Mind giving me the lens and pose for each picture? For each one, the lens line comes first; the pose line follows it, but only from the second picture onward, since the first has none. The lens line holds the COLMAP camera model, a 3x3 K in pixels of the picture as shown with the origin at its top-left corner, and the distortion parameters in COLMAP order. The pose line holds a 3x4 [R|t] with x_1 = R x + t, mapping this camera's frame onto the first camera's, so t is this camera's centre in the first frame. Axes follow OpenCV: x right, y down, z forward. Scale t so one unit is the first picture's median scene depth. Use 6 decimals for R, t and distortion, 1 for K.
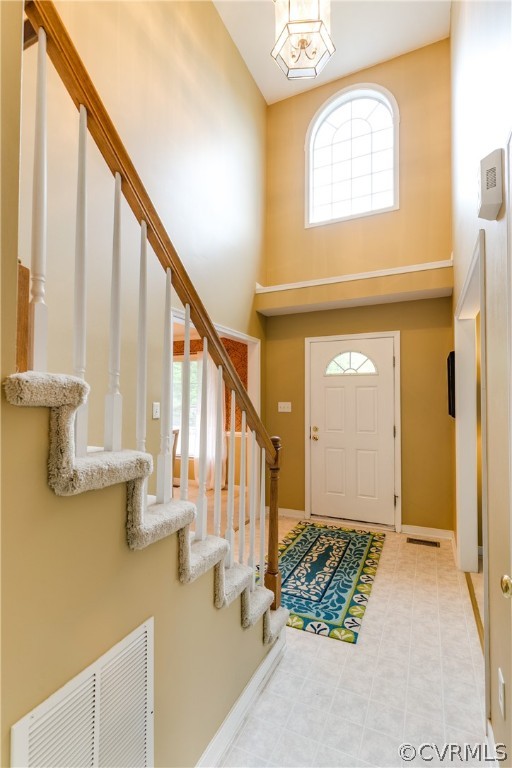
lens RADIAL K [[355.2, 0, 256.0], [0, 355.2, 392.7], [0, 0, 1]] dist [0.001670, 0.000609]
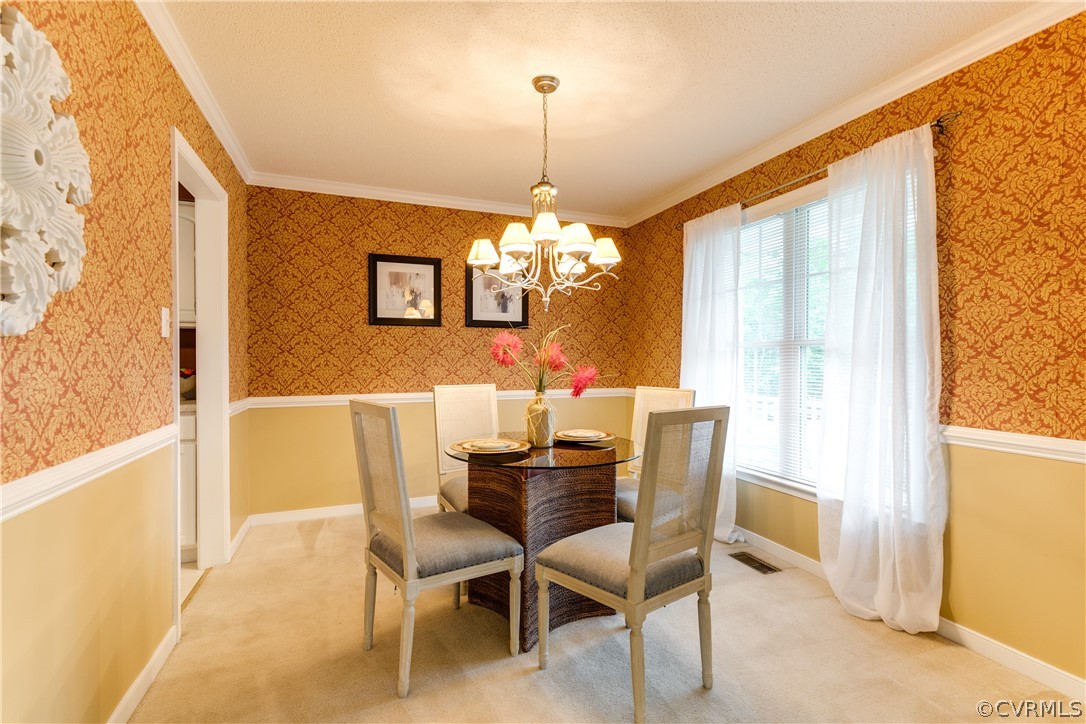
lens RADIAL K [[467.9, 0, 543.0], [0, 467.9, 362.0], [0, 0, 1]] dist [0.000417, 0.000059]
pose [[0.726243, 0.004599, -0.687423, -0.086961], [0.012715, 0.999717, 0.020122, 0.071039], [0.687320, -0.023355, 0.725979, 0.745964]]
